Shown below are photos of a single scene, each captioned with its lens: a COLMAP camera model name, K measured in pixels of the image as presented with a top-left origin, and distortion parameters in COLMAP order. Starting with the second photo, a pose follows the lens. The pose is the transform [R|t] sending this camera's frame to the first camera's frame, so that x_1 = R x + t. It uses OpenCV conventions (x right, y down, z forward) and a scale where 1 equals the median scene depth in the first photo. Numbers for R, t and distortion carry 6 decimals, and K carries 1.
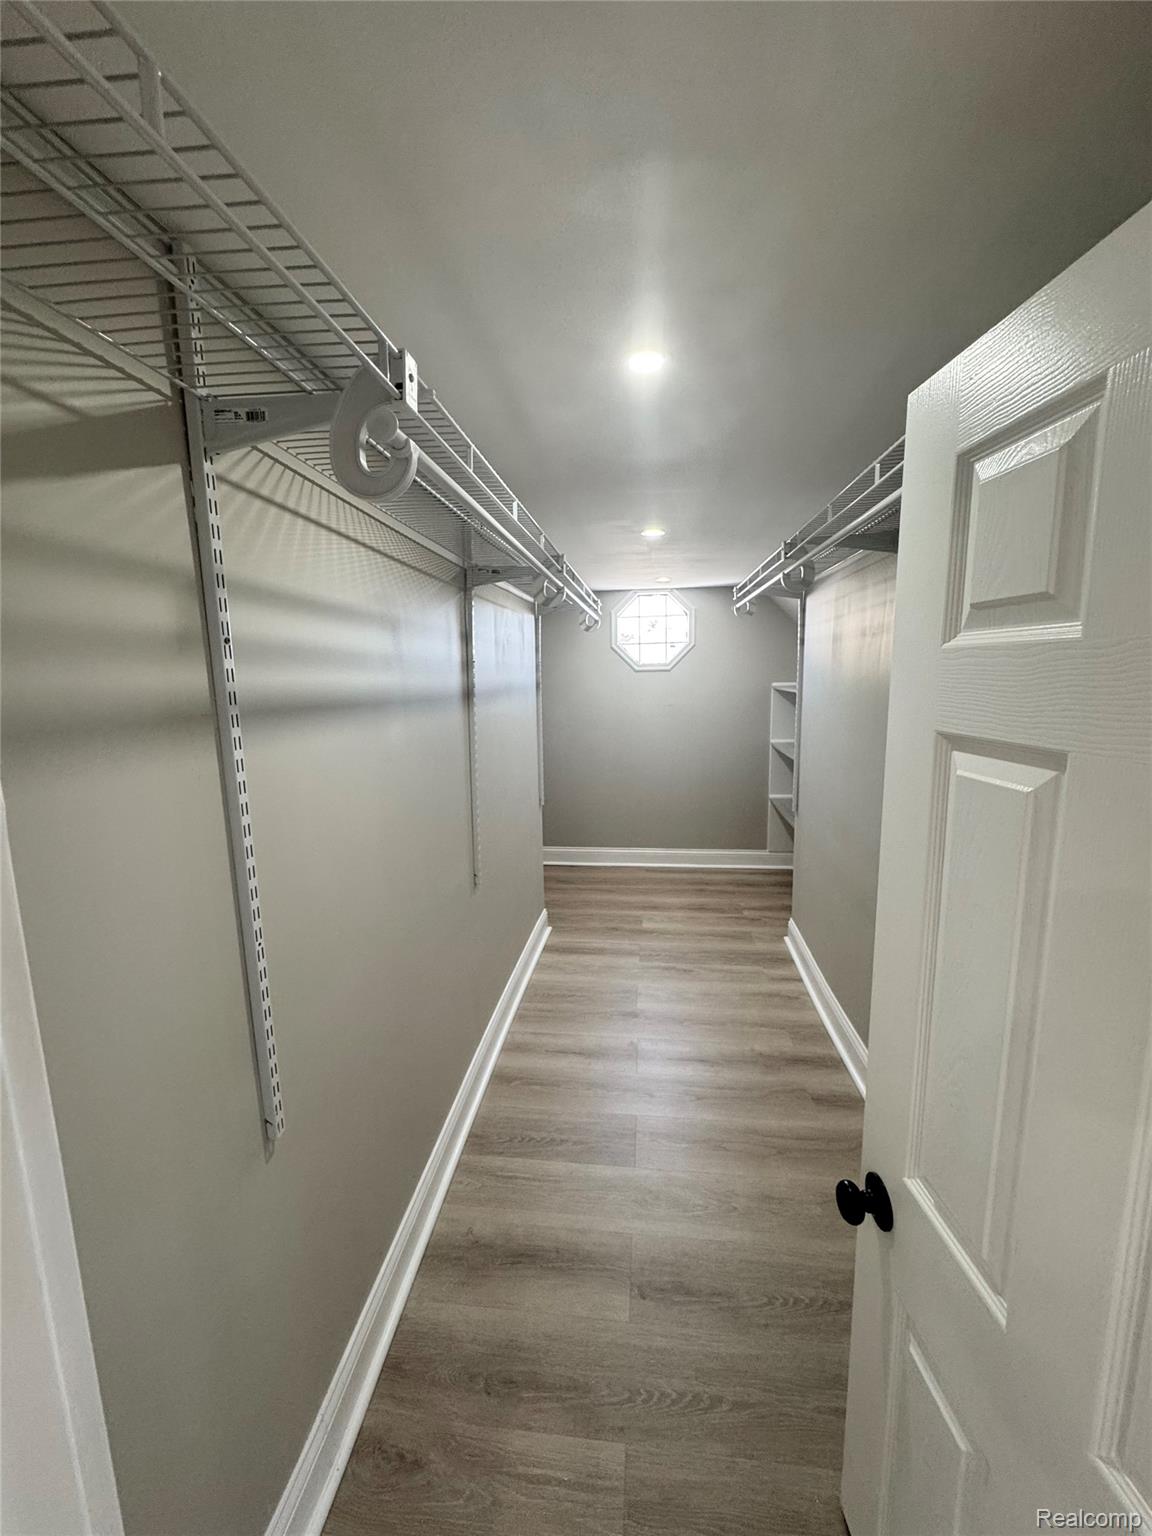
lens RADIAL K [[616.5, 0, 583.0], [0, 616.5, 767.0], [0, 0, 1]] dist [-0.002739, 0.000559]
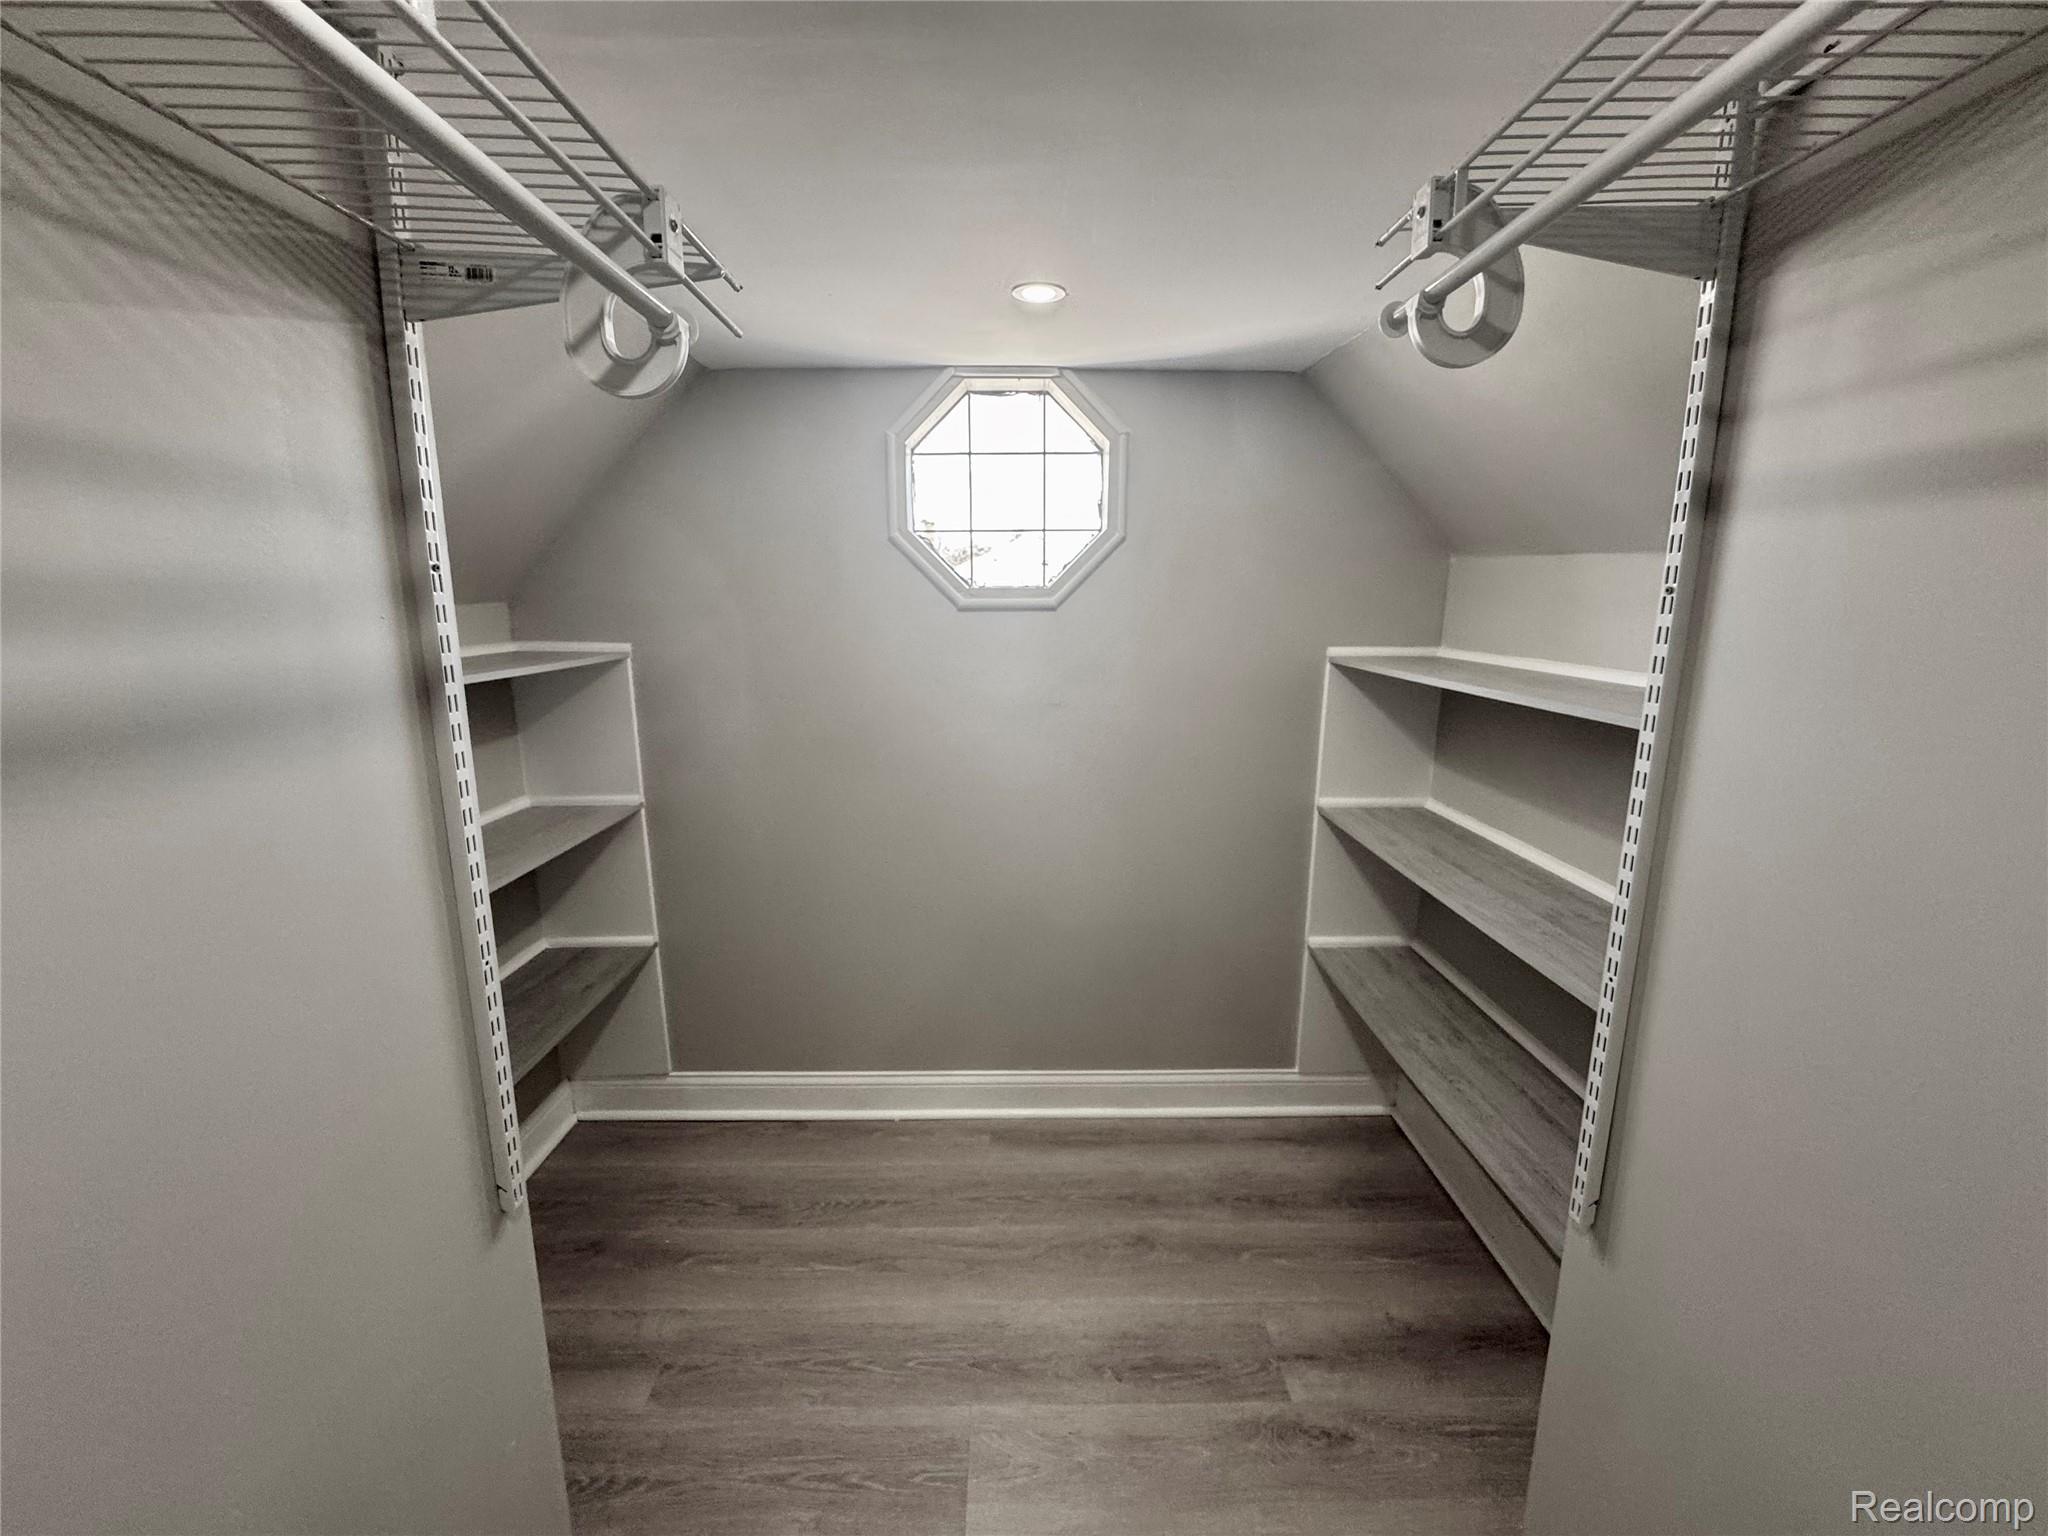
lens RADIAL K [[822.1, 0, 1022.1], [0, 822.1, 773.2], [0, 0, 1]] dist [-0.002739, 0.000559]
pose [[0.992493, -0.006263, 0.122144, 0.064849], [-0.000763, 0.998352, 0.057386, -0.090403], [-0.122302, -0.057049, 0.990852, 0.538085]]
